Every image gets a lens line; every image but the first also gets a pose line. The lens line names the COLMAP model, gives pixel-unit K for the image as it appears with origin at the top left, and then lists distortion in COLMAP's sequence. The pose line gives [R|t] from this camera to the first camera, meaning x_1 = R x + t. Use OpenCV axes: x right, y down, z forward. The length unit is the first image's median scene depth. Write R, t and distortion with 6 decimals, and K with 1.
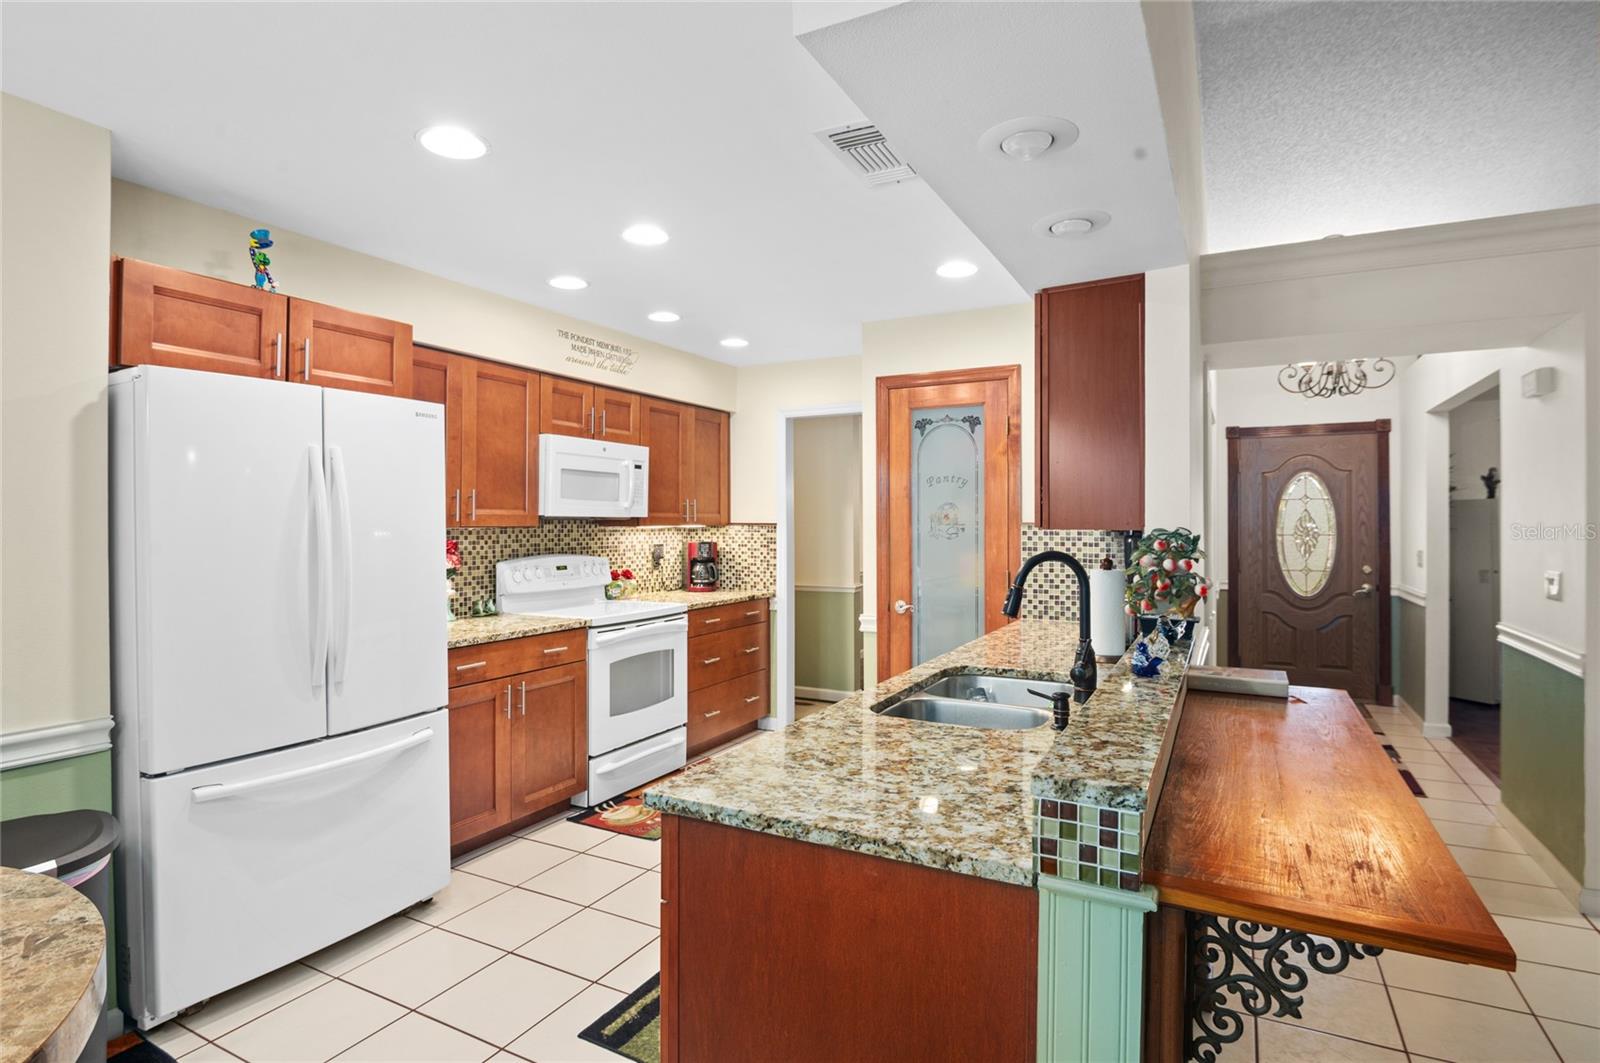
lens RADIAL K [[813.0, 0, 801.0], [0, 813.0, 522.0], [0, 0, 1]] dist [-0.022467, -0.000352]
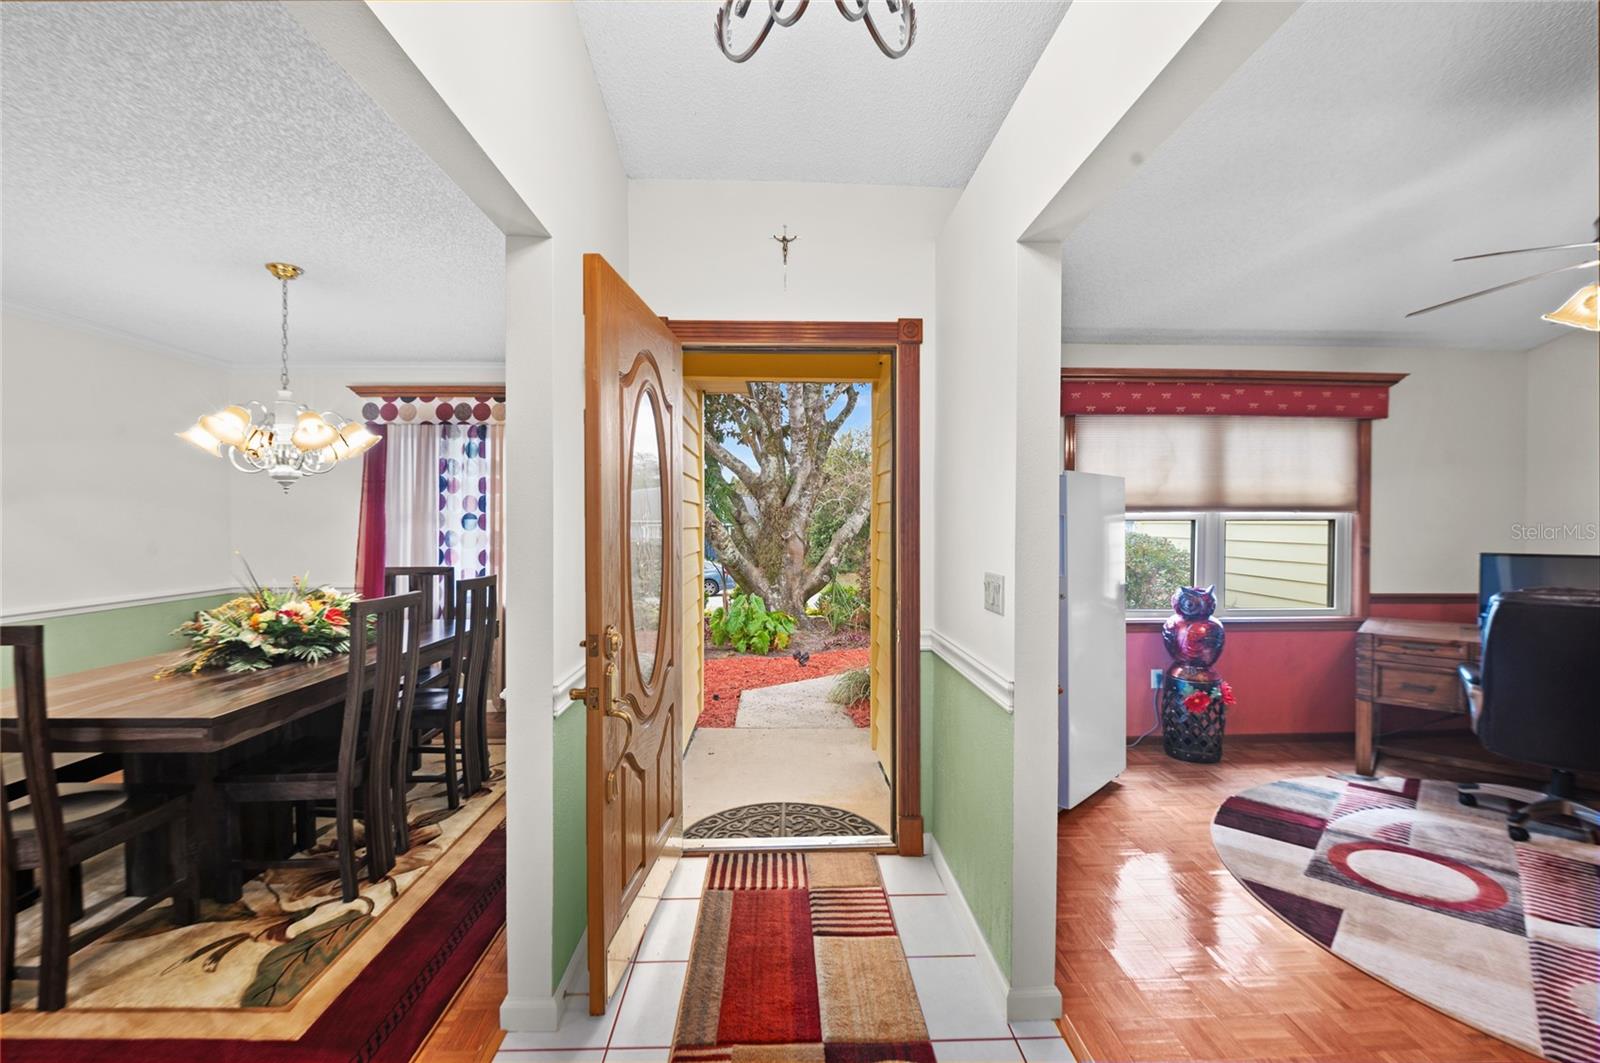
lens RADIAL K [[693.3, 0, 800.0], [0, 693.3, 531.5], [0, 0, 1]] dist [-0.020347, -0.000563]
pose [[0.865895, -0.006385, 0.500185, 0.633095], [-0.002320, 0.999857, 0.016780, 0.007297], [-0.500221, -0.015690, 0.865756, 0.934822]]
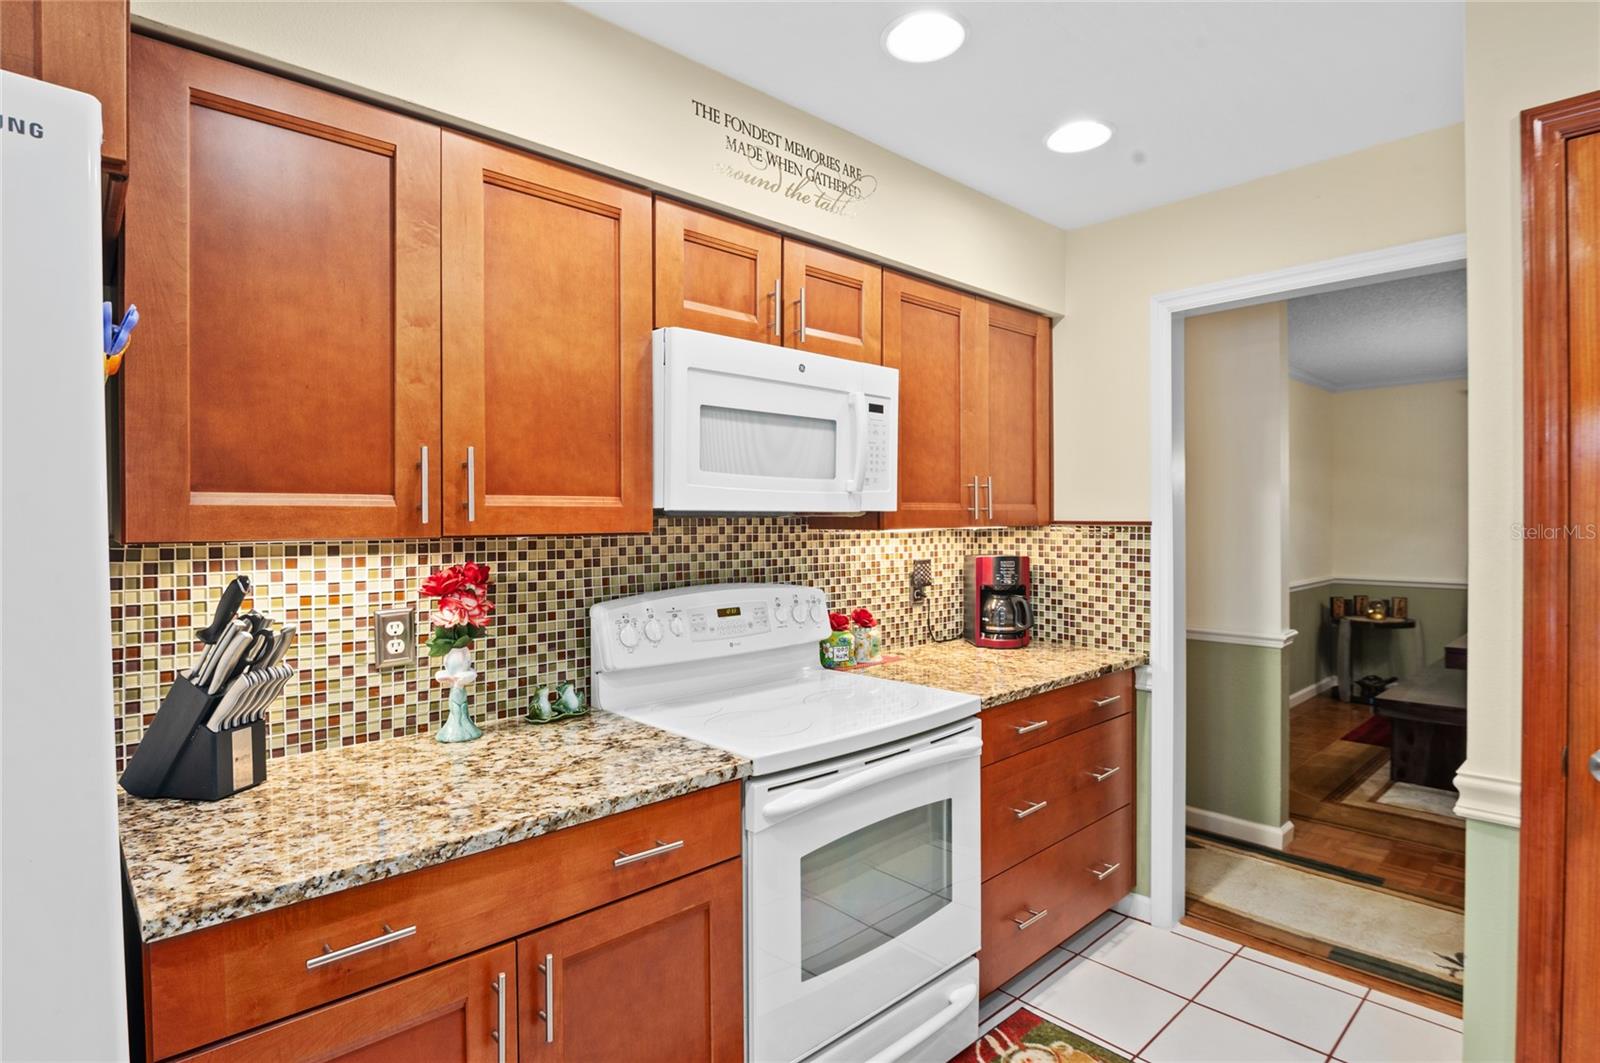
lens RADIAL K [[813.0, 0, 801.0], [0, 813.0, 522.0], [0, 0, 1]] dist [-0.022467, -0.000352]
pose [[0.945654, -0.002761, -0.325163, -0.093188], [0.004870, 0.999972, 0.005673, -0.002665], [0.325139, -0.006949, 0.945641, 0.573208]]
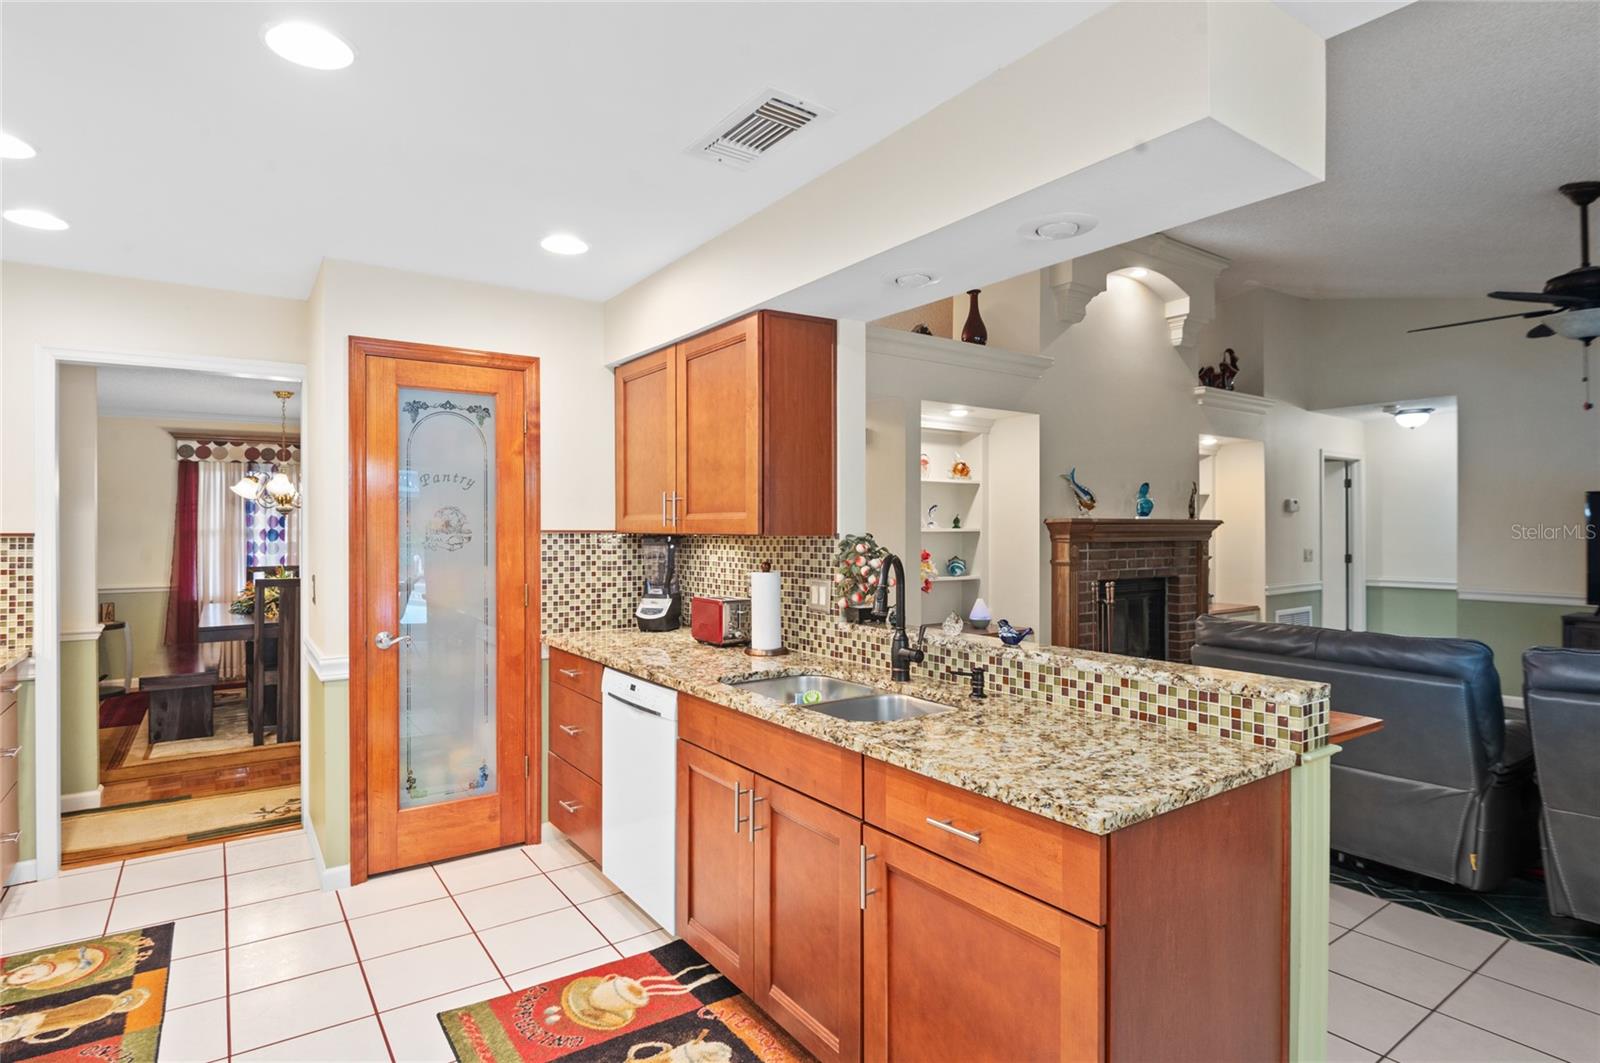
lens RADIAL K [[833.2, 0, 792.8], [0, 833.2, 522.9], [0, 0, 1]] dist [-0.010831, -0.001191]
pose [[0.454815, 0.003926, 0.890577, -0.405624], [0.002583, 0.999980, -0.005728, -0.001400], [-0.890582, 0.004905, 0.454795, 0.293950]]
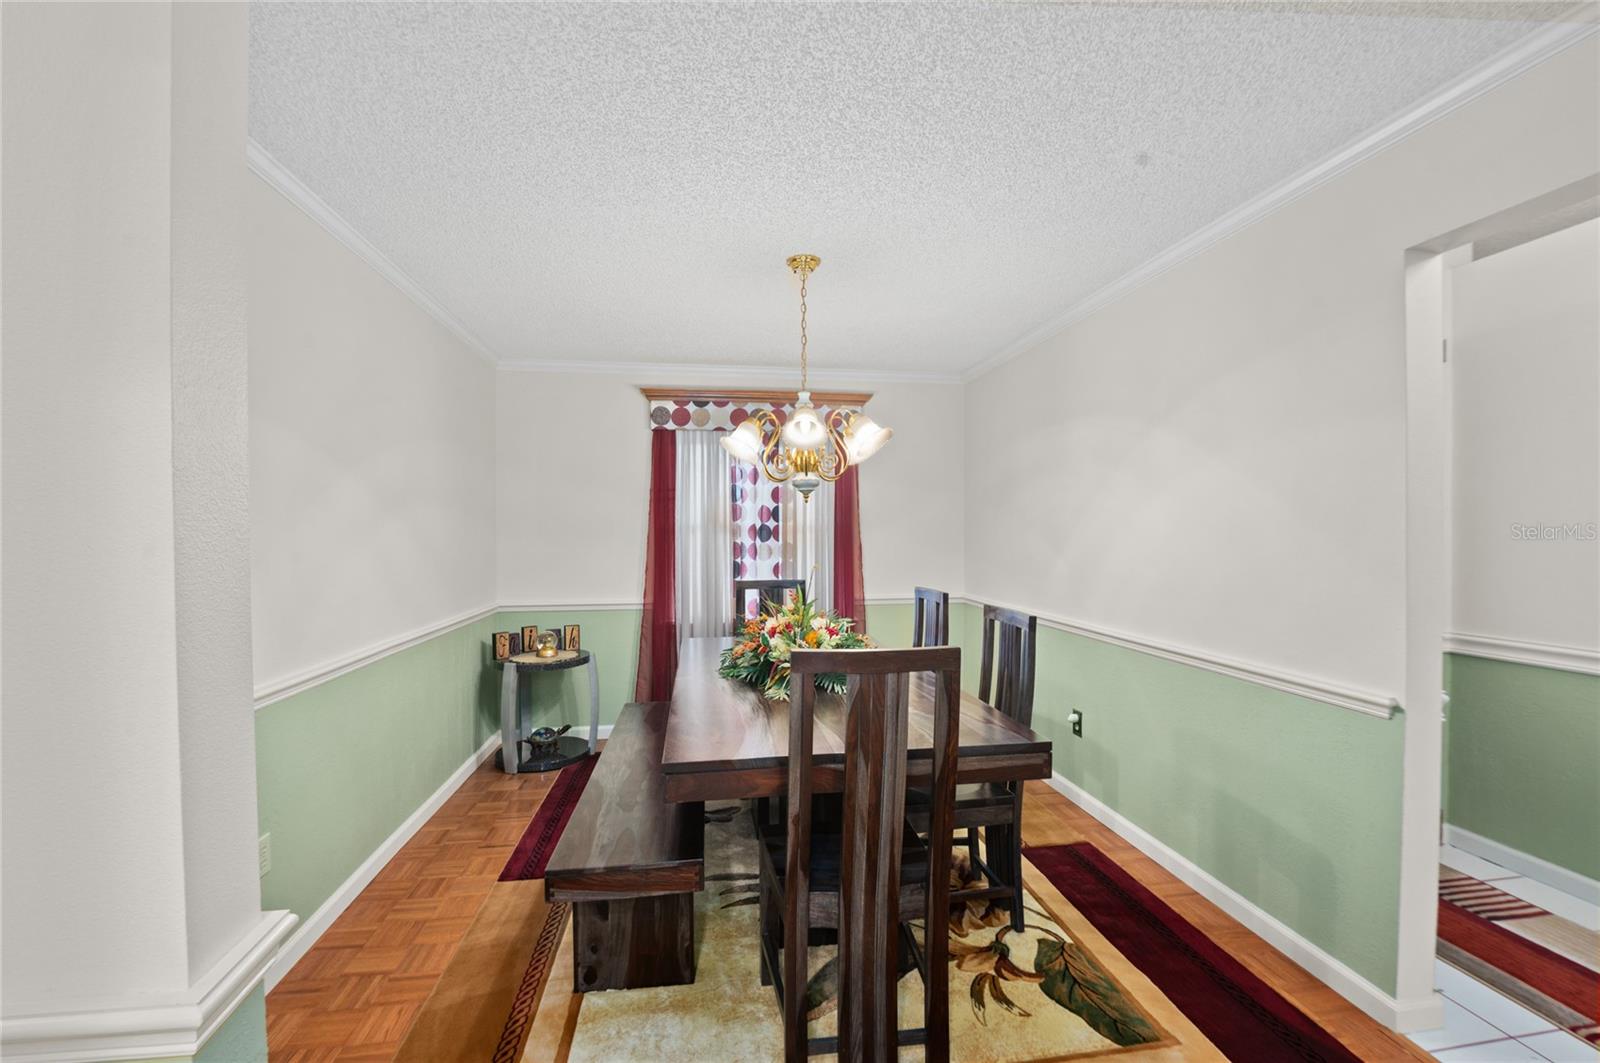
lens RADIAL K [[693.3, 0, 800.0], [0, 693.3, 531.5], [0, 0, 1]] dist [-0.020347, -0.000563]
pose [[0.801141, -0.002363, 0.598471, 0.119047], [0.001761, 0.999997, 0.001592, 0.008197], [-0.598473, -0.000221, 0.801143, 1.282823]]
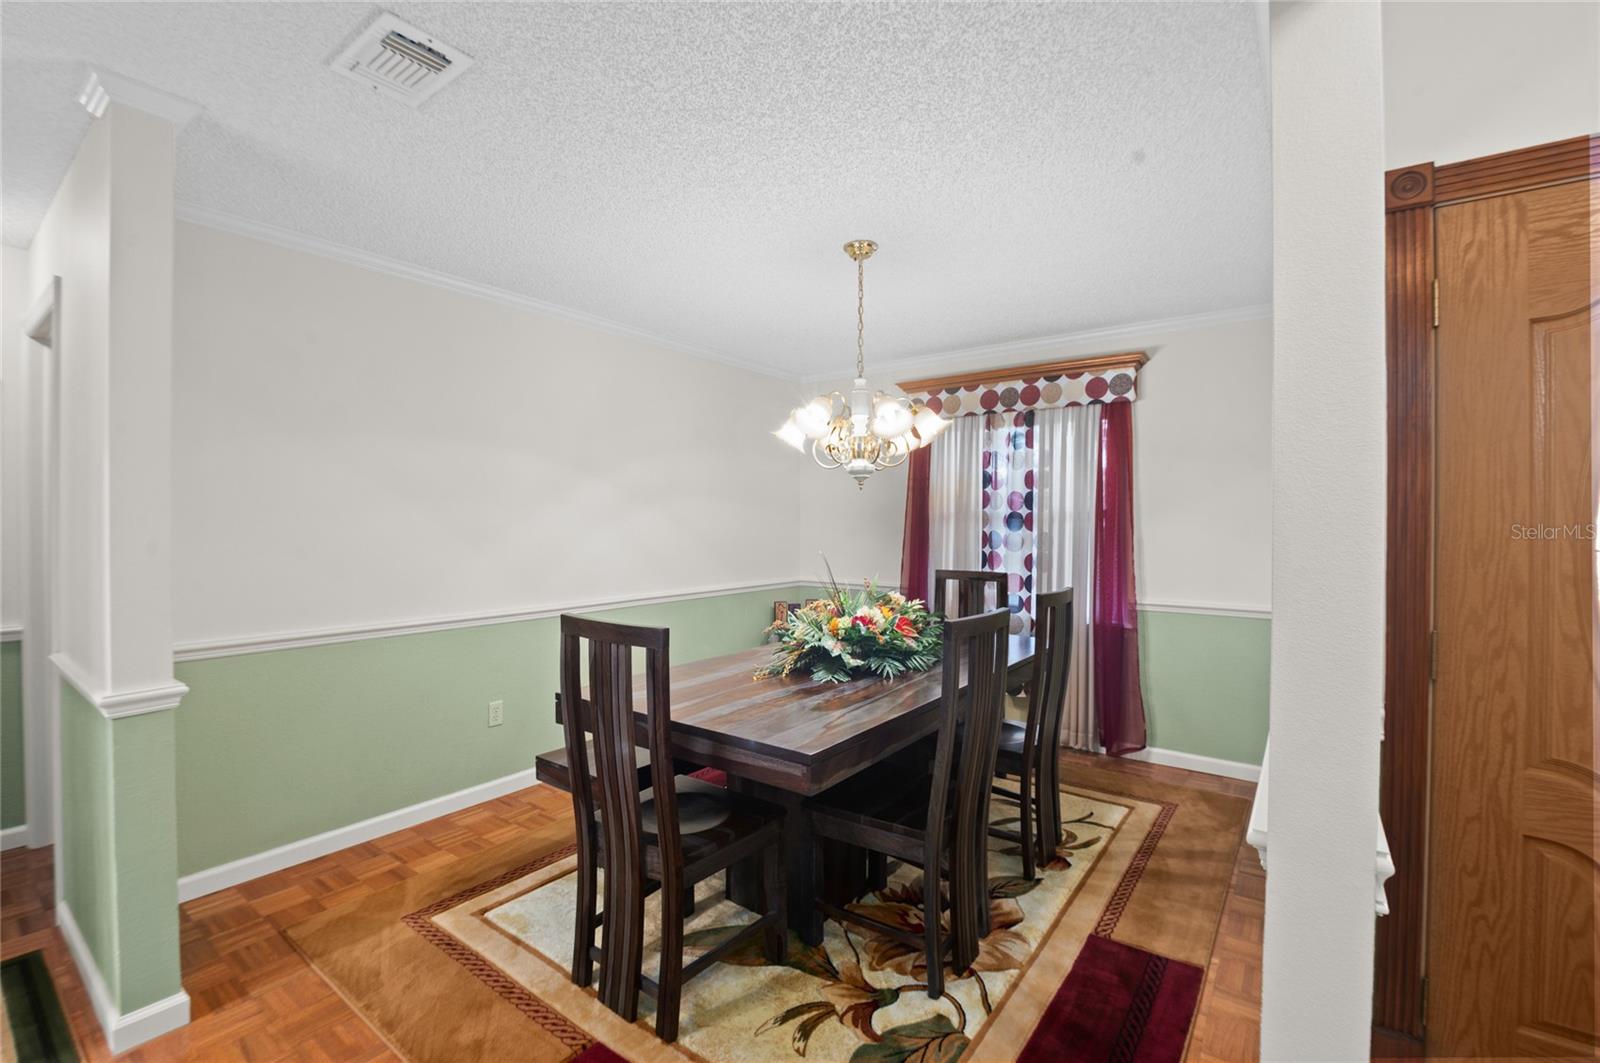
lens RADIAL K [[689.3, 0, 808.3], [0, 689.3, 527.0], [0, 0, 1]] dist [-0.001094, -0.000452]
pose [[0.990763, 0.004422, -0.135532, 0.567278], [-0.002959, 0.999935, 0.010995, 0.010126], [0.135572, -0.010493, 0.990712, 1.153106]]
